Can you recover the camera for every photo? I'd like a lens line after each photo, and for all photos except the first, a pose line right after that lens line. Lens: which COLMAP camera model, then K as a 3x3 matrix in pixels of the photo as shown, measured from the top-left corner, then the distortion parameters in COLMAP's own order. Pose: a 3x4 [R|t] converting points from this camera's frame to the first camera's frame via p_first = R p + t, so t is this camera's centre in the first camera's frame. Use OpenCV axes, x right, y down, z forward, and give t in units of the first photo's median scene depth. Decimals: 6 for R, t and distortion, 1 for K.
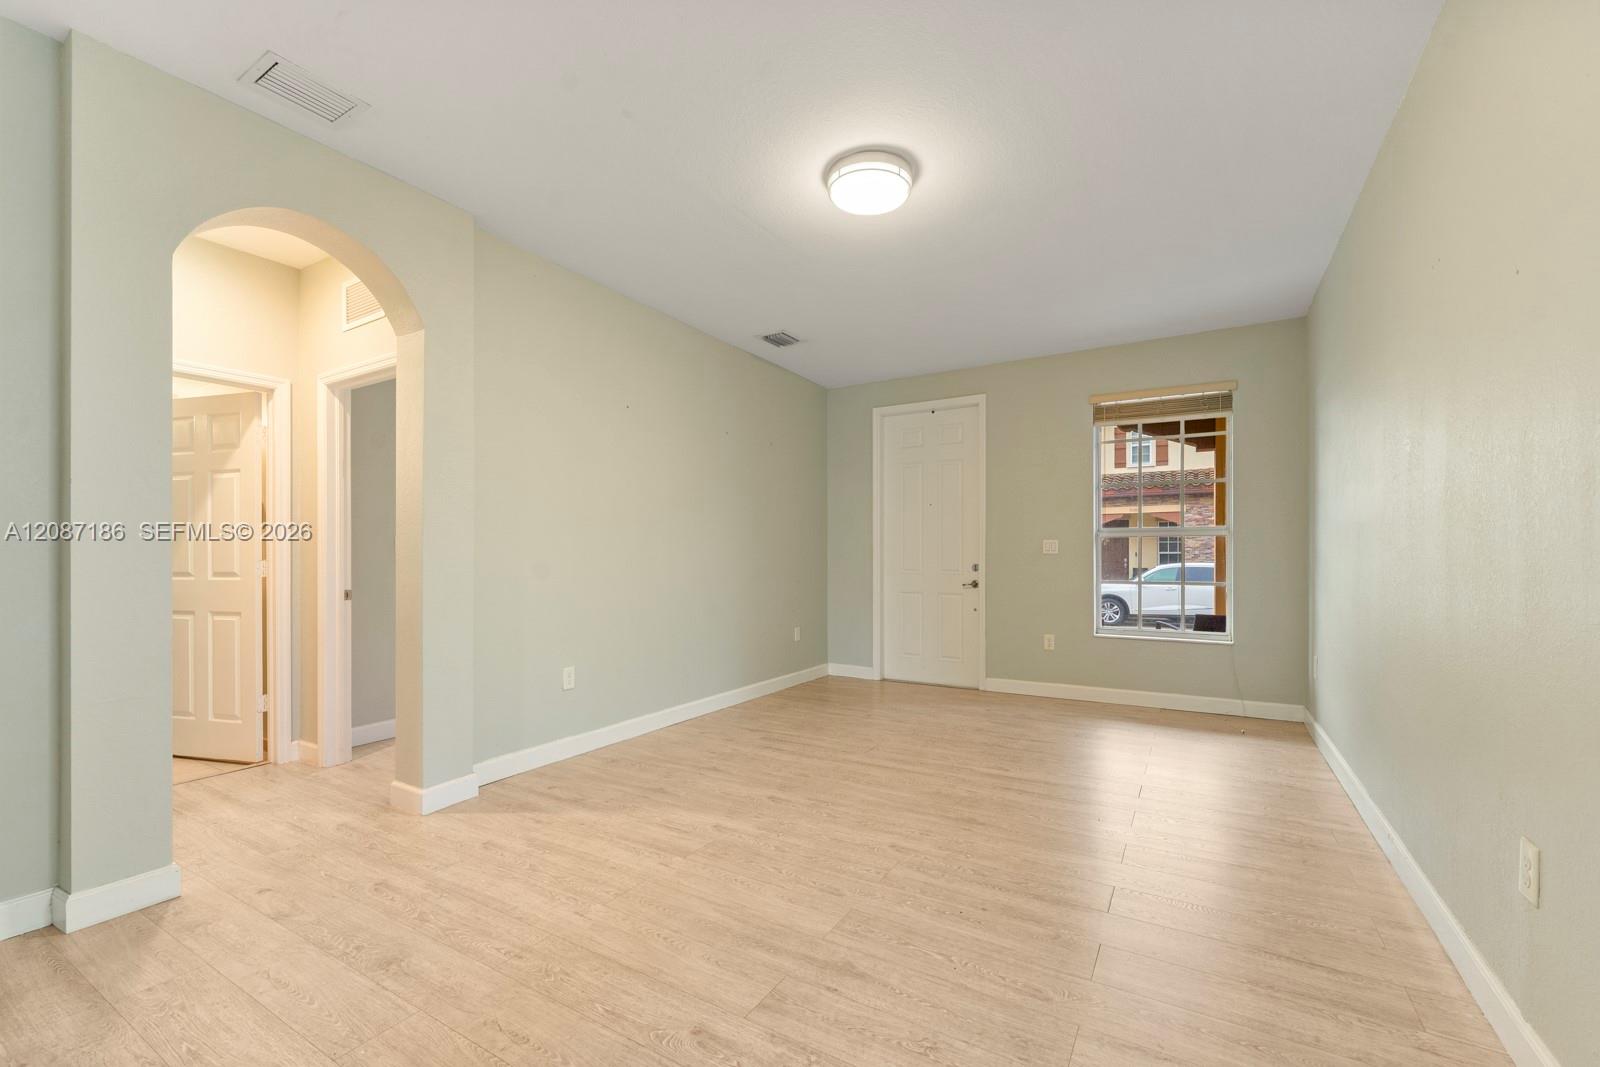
lens RADIAL K [[657.4, 0, 803.5], [0, 657.4, 549.3], [0, 0, 1]] dist [-0.003035, 0.000141]
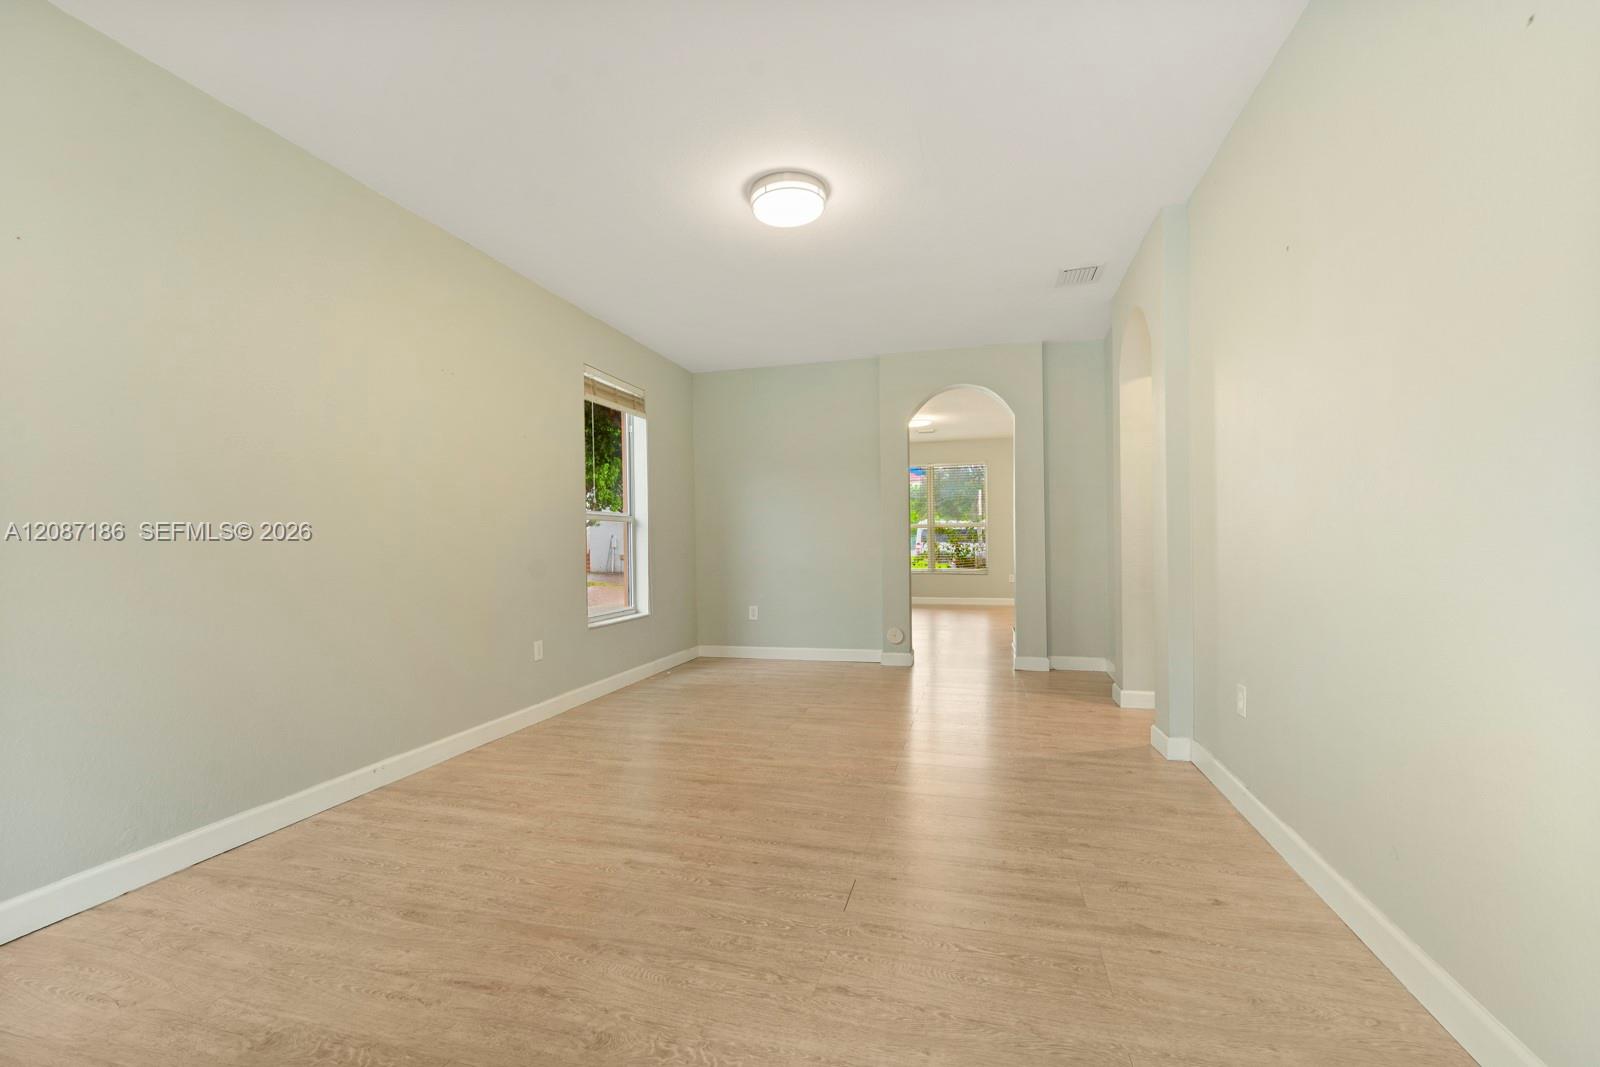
lens RADIAL K [[657.4, 0, 799.1], [0, 657.4, 540.6], [0, 0, 1]] dist [-0.003035, 0.000141]
pose [[-0.962363, 0.012042, -0.271501, 0.479238], [0.016551, 0.999760, -0.014325, 0.039607], [0.271263, -0.018280, -0.962332, 2.529970]]
